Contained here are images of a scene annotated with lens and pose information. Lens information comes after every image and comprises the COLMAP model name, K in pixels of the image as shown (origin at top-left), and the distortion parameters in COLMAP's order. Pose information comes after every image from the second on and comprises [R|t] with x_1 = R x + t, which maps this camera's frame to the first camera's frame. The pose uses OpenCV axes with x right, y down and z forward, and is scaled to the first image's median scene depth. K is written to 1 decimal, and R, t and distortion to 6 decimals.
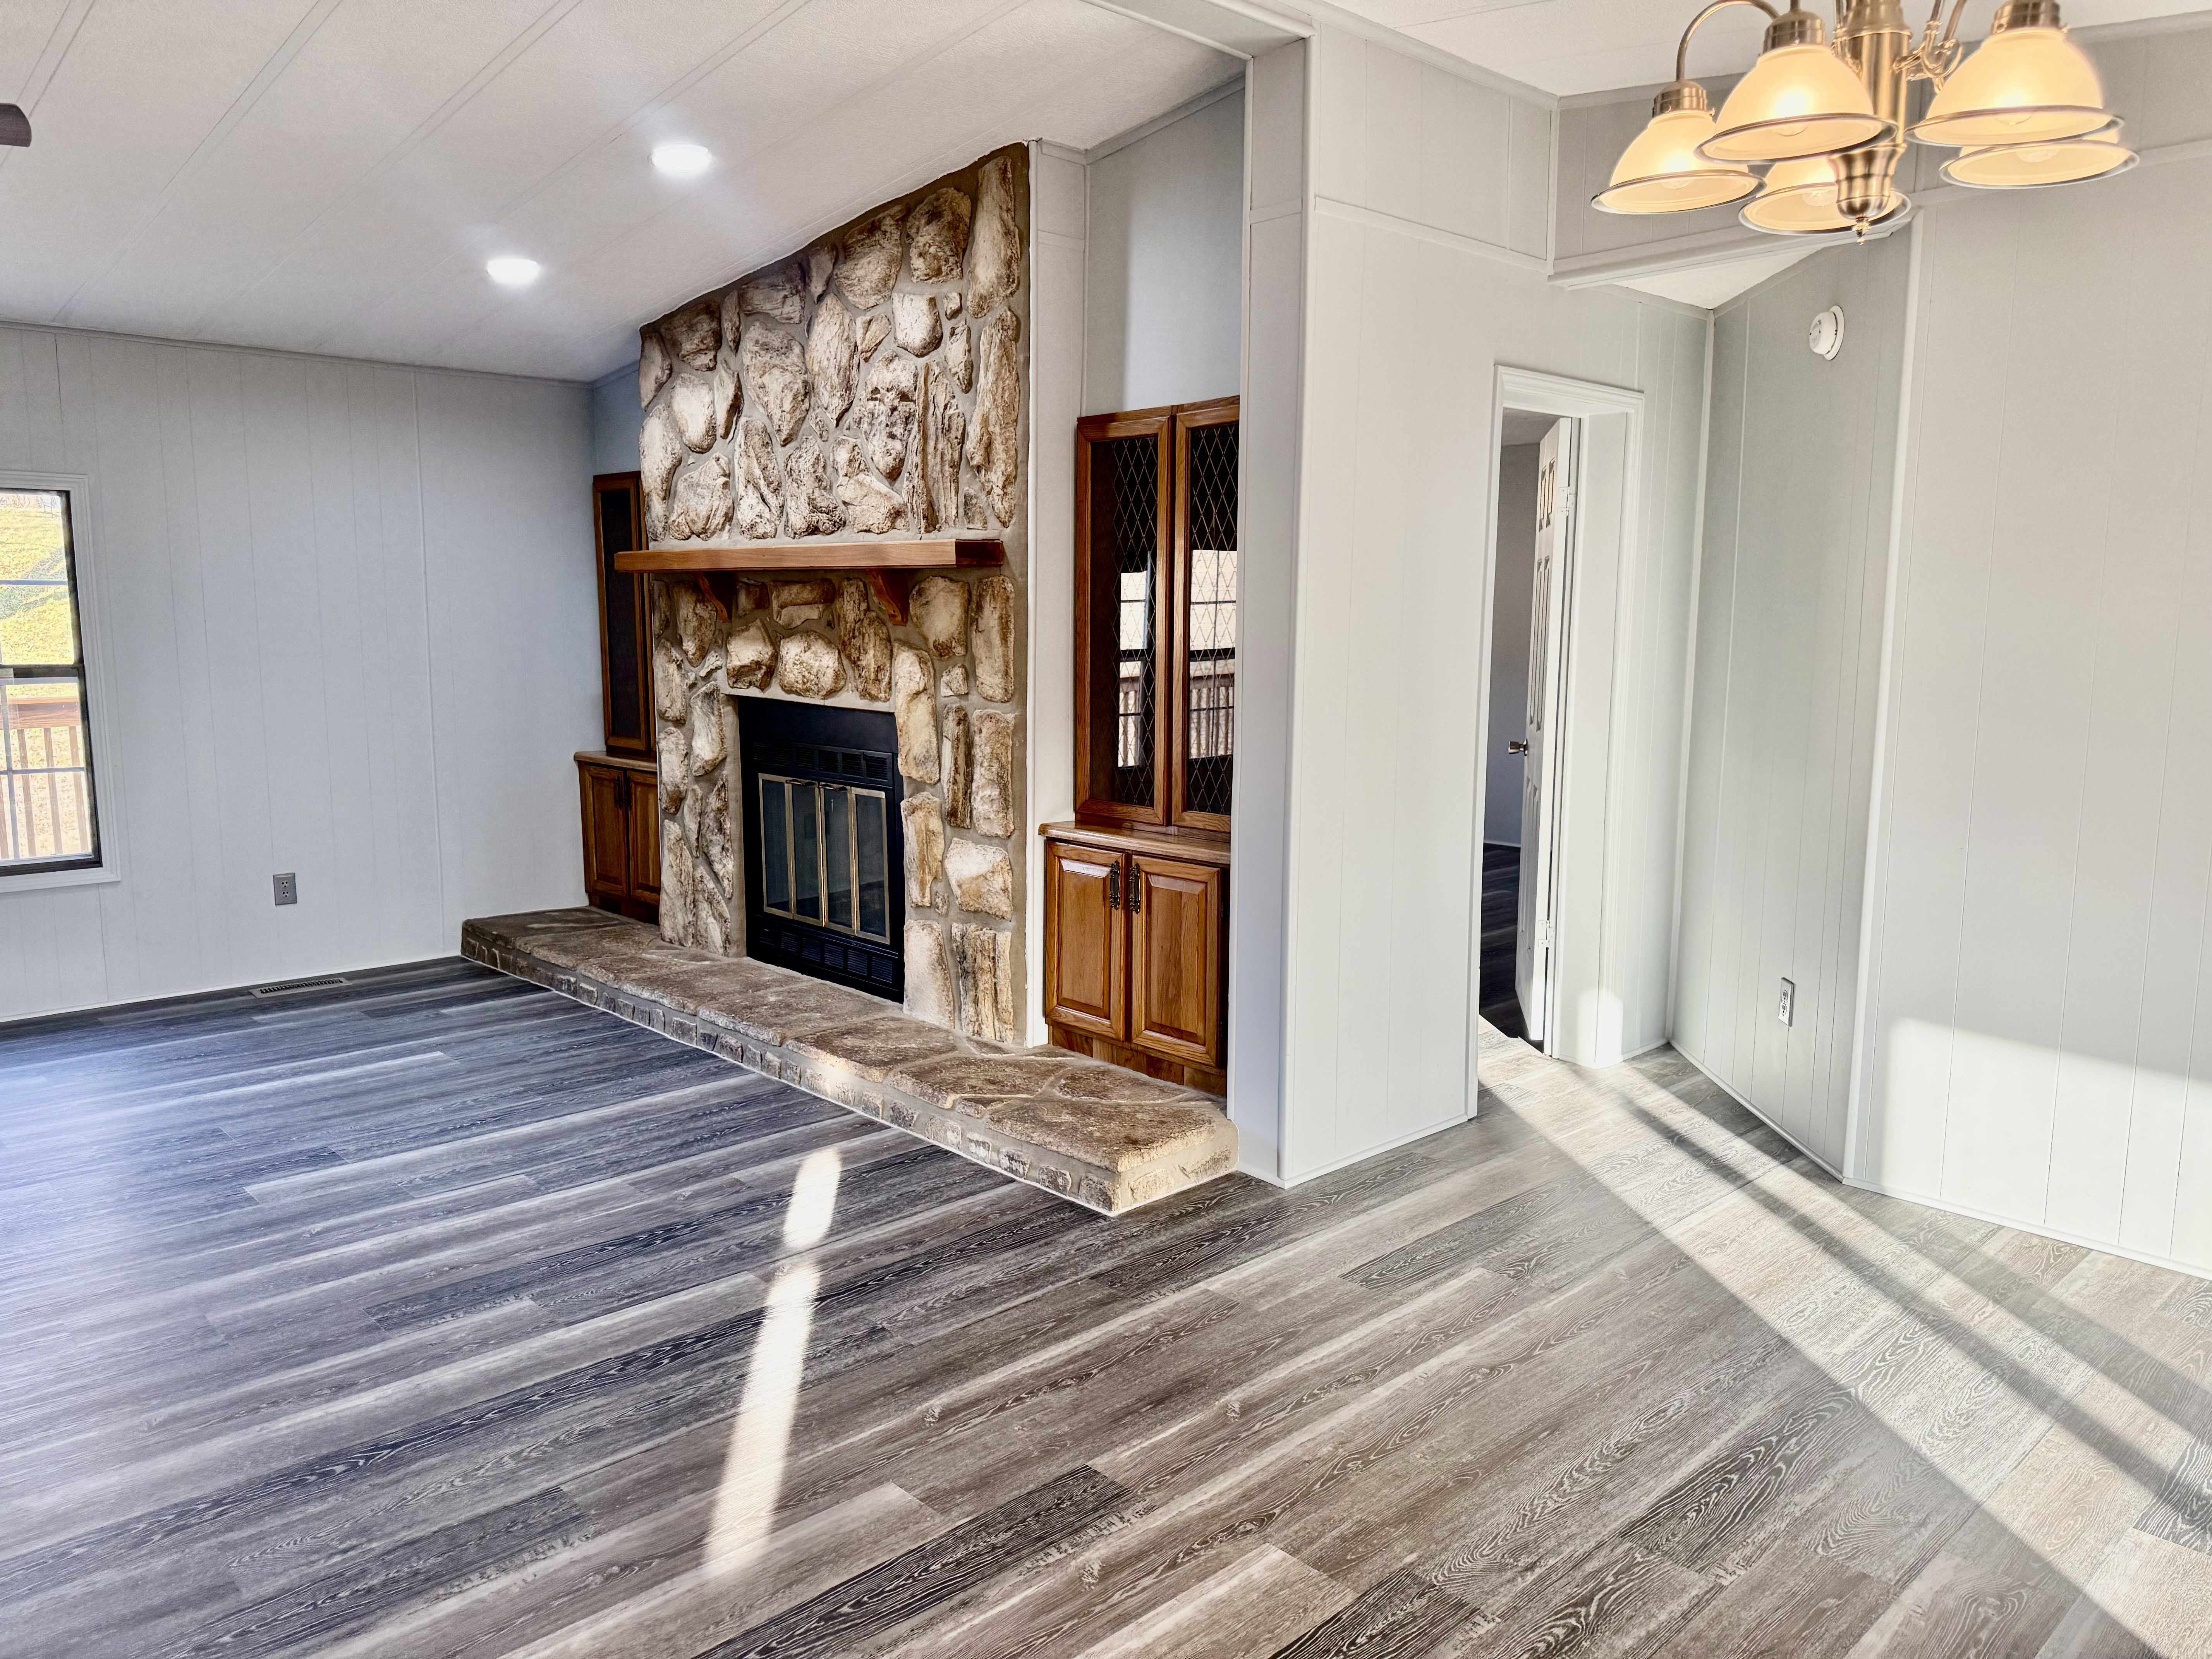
lens RADIAL K [[1557.6, 0, 1106.0], [0, 1557.6, 829.5], [0, 0, 1]] dist [0.114296, -0.146575]
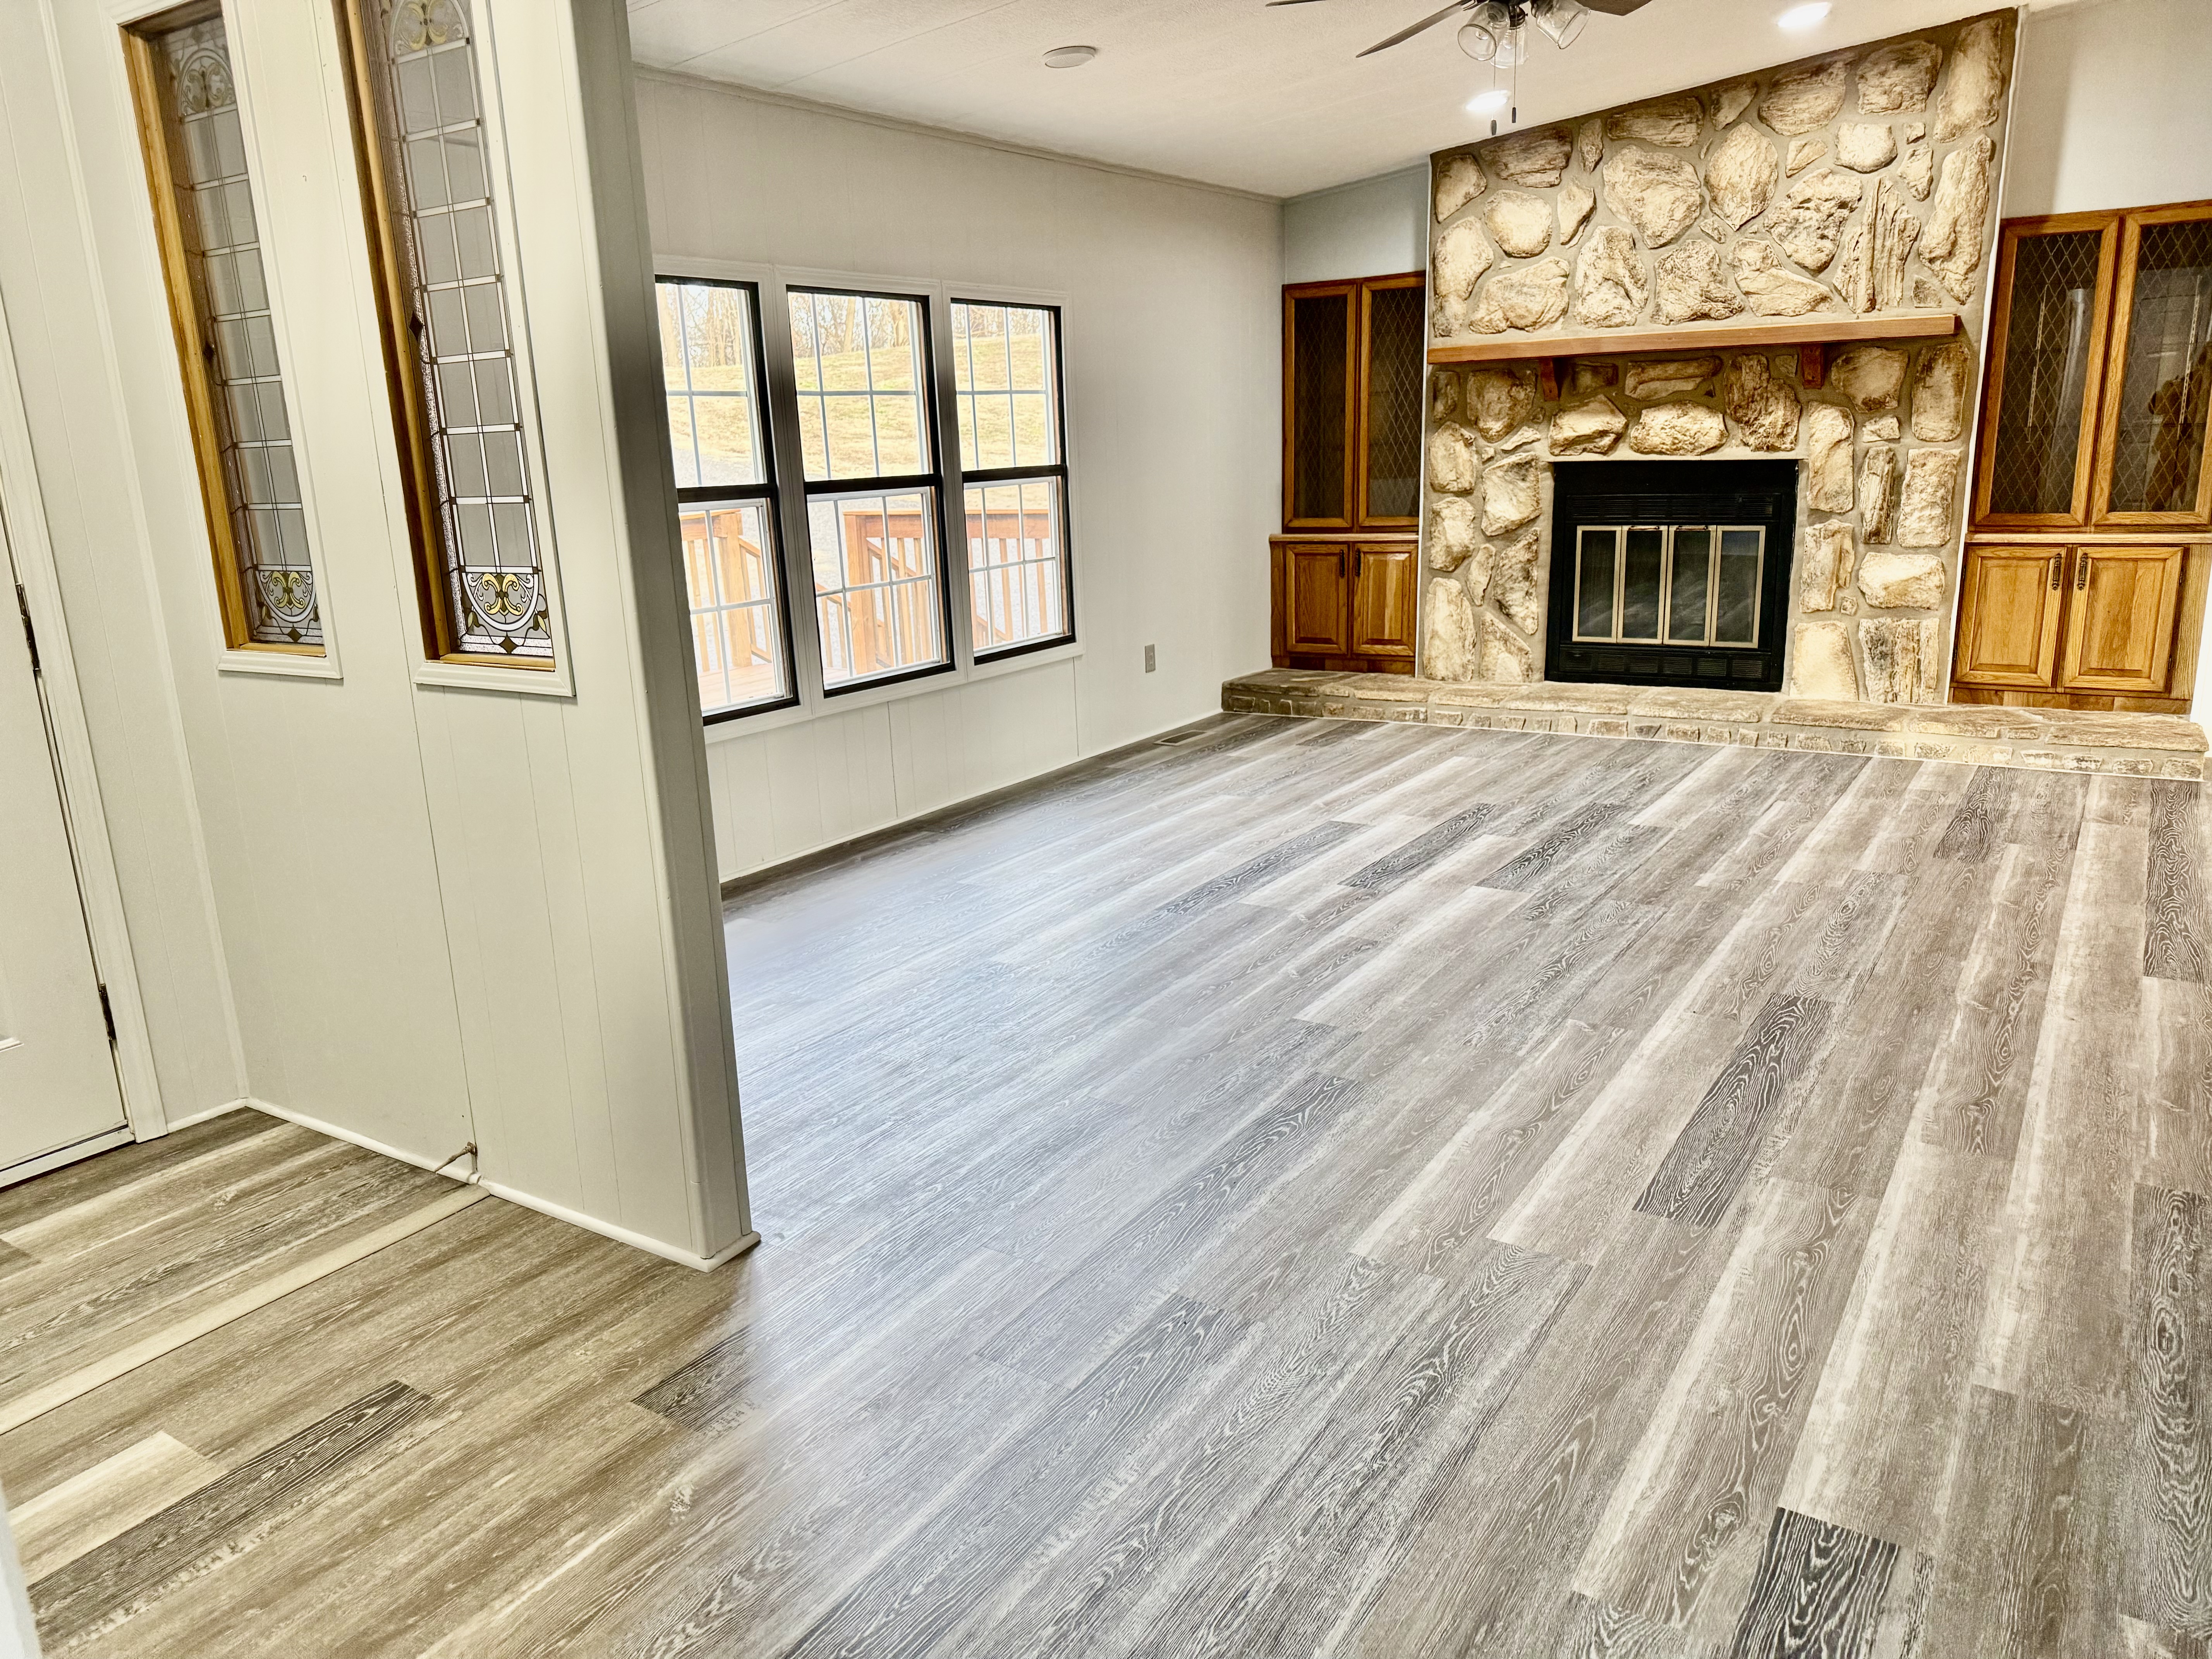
lens RADIAL K [[1570.9, 0, 1084.4], [0, 1570.9, 835.5], [0, 0, 1]] dist [0.057142, -0.087220]
pose [[0.972253, -0.097477, 0.212654, -1.029254], [0.073879, 0.990470, 0.116239, 0.036604], [-0.221958, -0.097303, 0.970189, -0.160875]]
